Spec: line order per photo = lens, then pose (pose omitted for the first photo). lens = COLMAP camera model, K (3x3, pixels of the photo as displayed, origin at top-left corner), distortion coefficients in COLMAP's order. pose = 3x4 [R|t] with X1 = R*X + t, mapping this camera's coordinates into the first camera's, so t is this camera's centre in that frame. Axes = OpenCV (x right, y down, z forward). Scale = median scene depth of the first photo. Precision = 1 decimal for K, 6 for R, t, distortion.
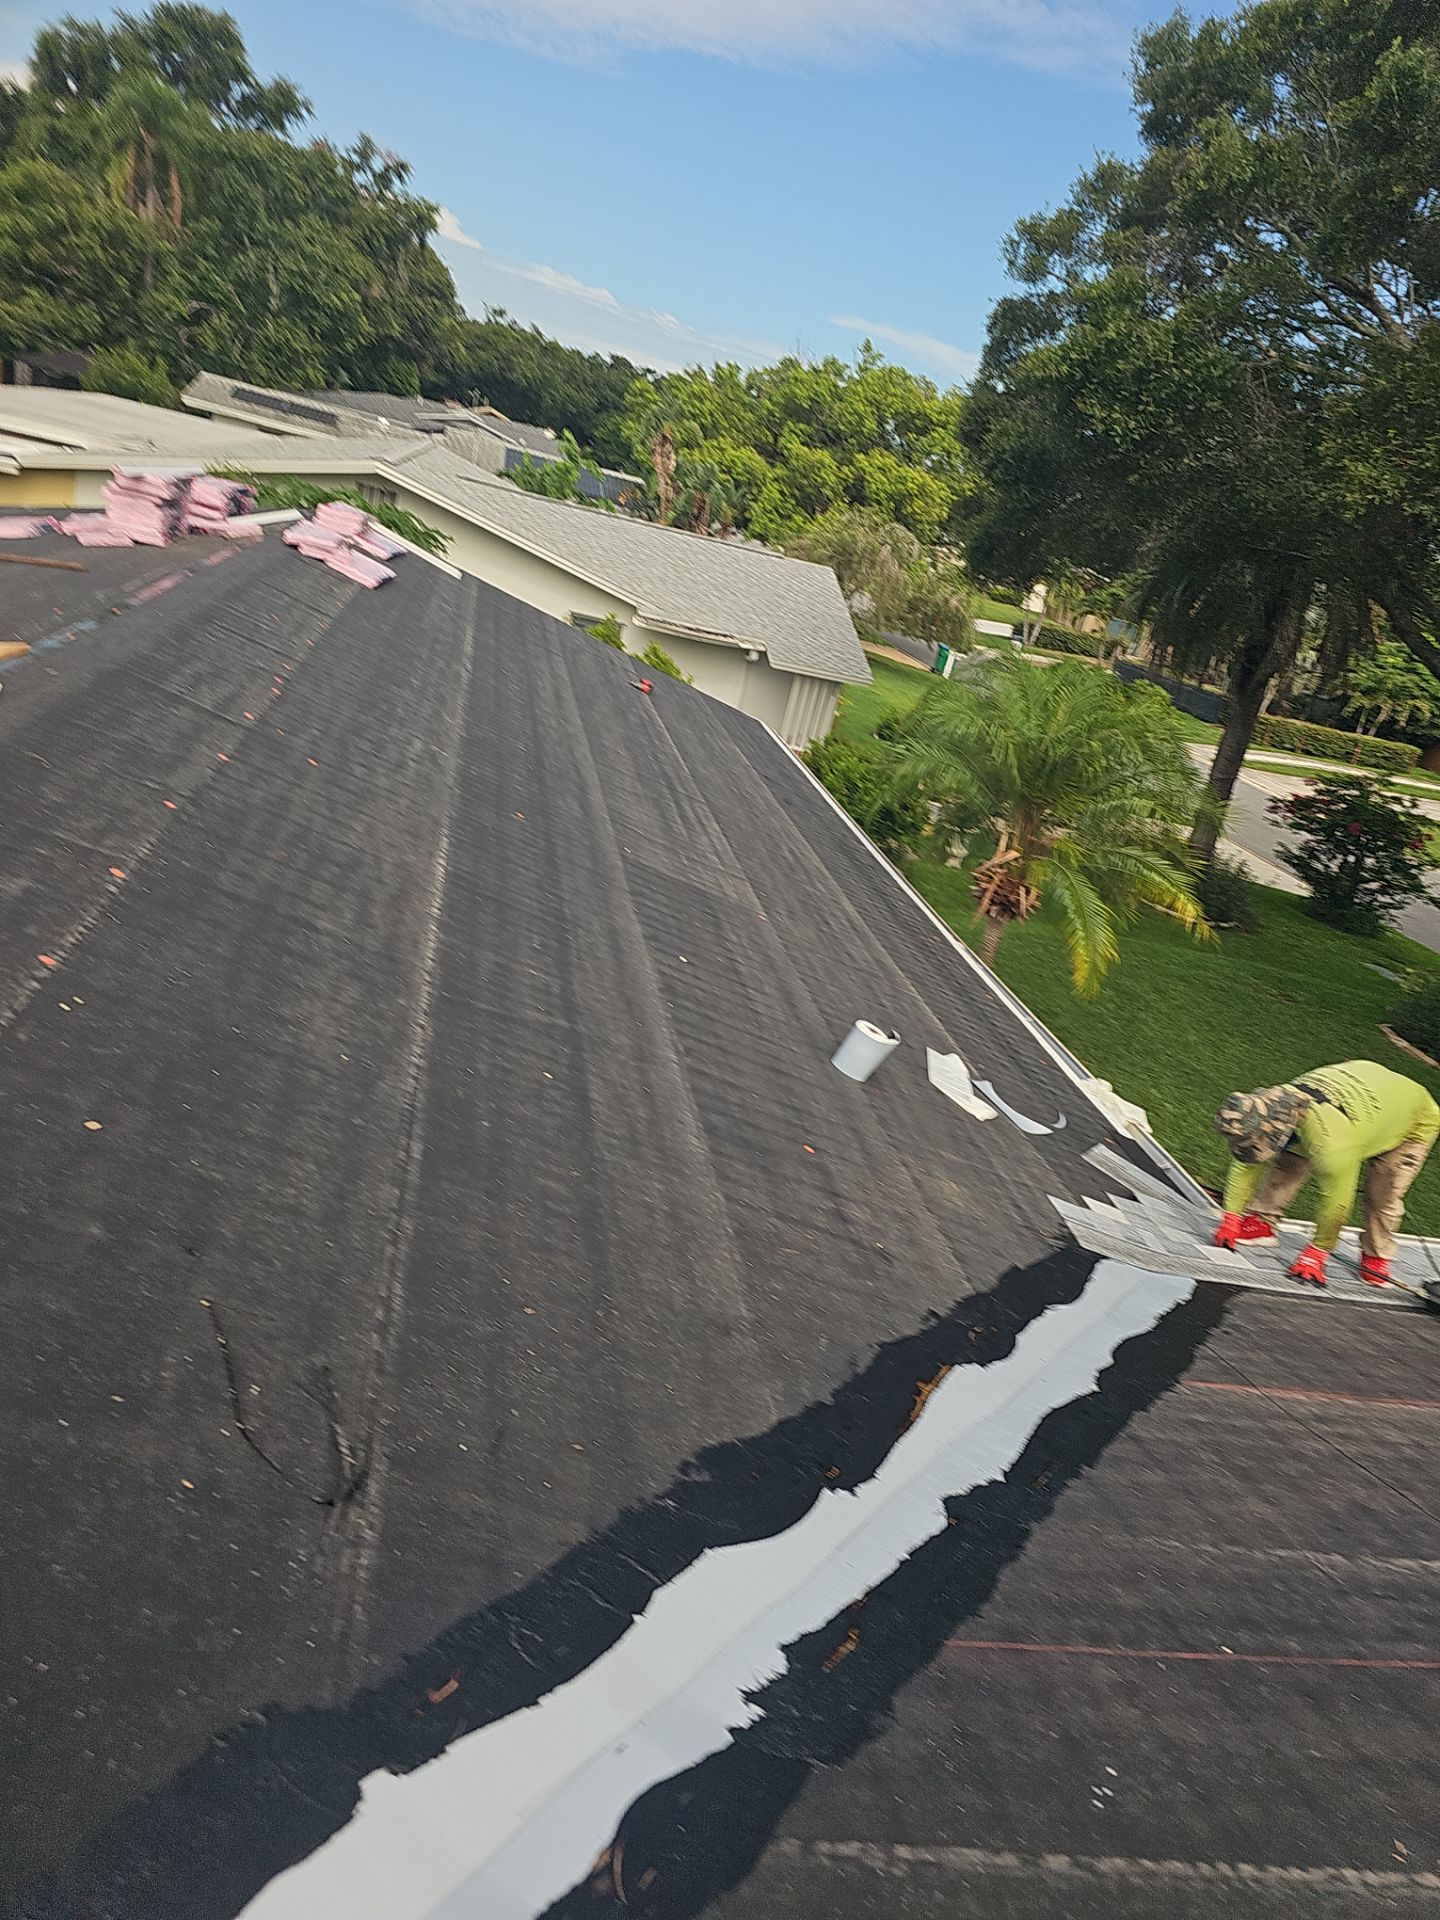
lens RADIAL K [[1258.5, 0, 703.0], [0, 1258.5, 959.8], [0, 0, 1]] dist [0.025864, -0.023291]
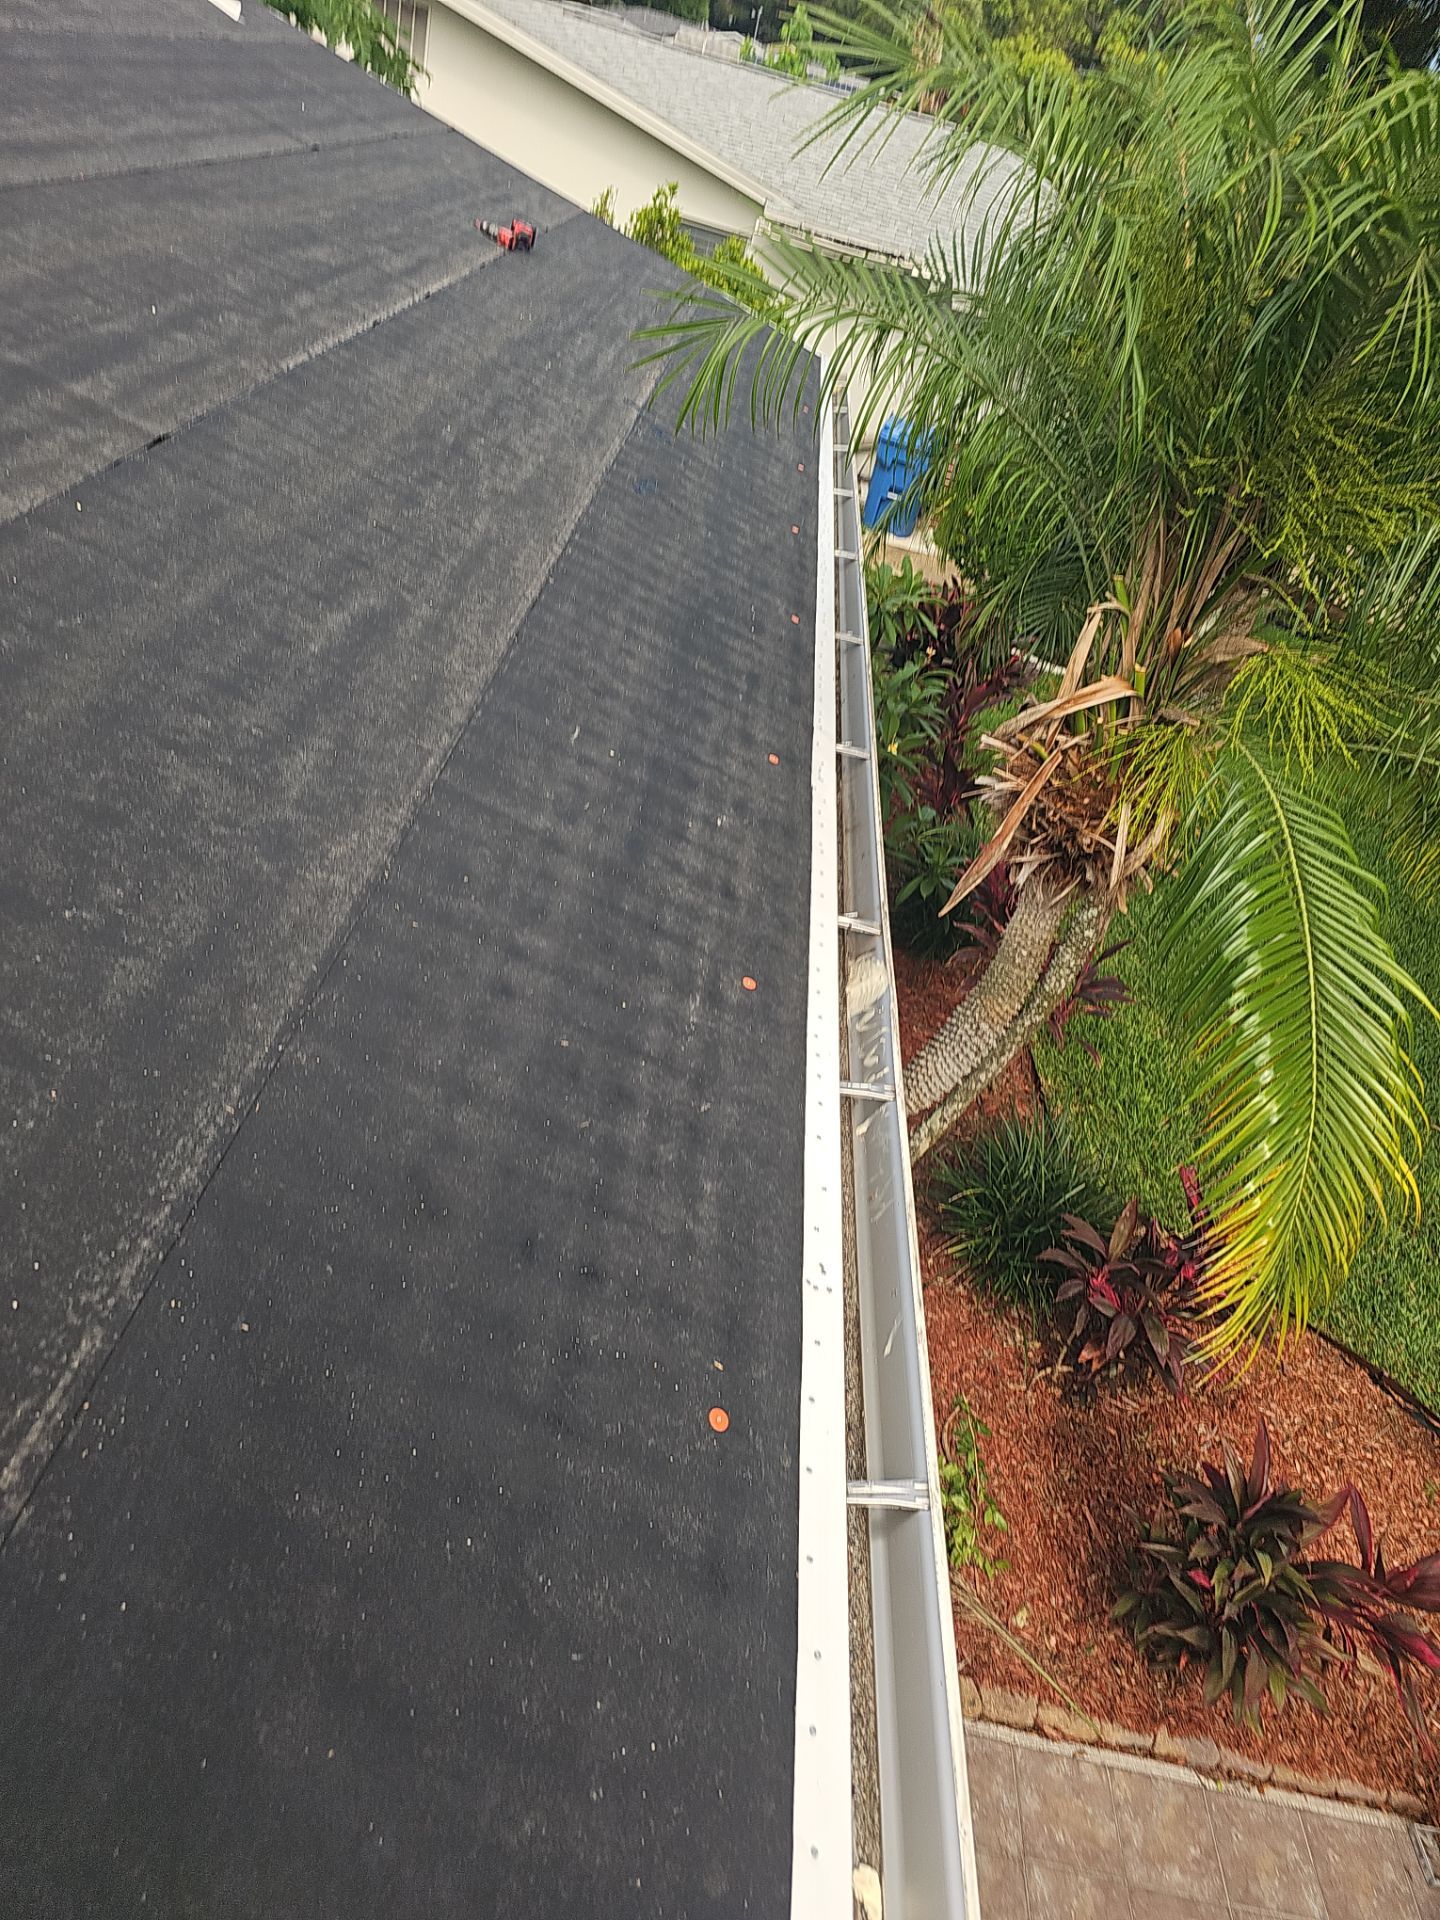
lens RADIAL K [[1258.5, 0, 722.5], [0, 1258.5, 962.1], [0, 0, 1]] dist [0.025864, -0.023291]
pose [[0.977697, 0.120629, -0.171925, 0.215575], [-0.083260, 0.974146, 0.210017, -0.075991], [0.192814, -0.191018, 0.962463, 0.689326]]
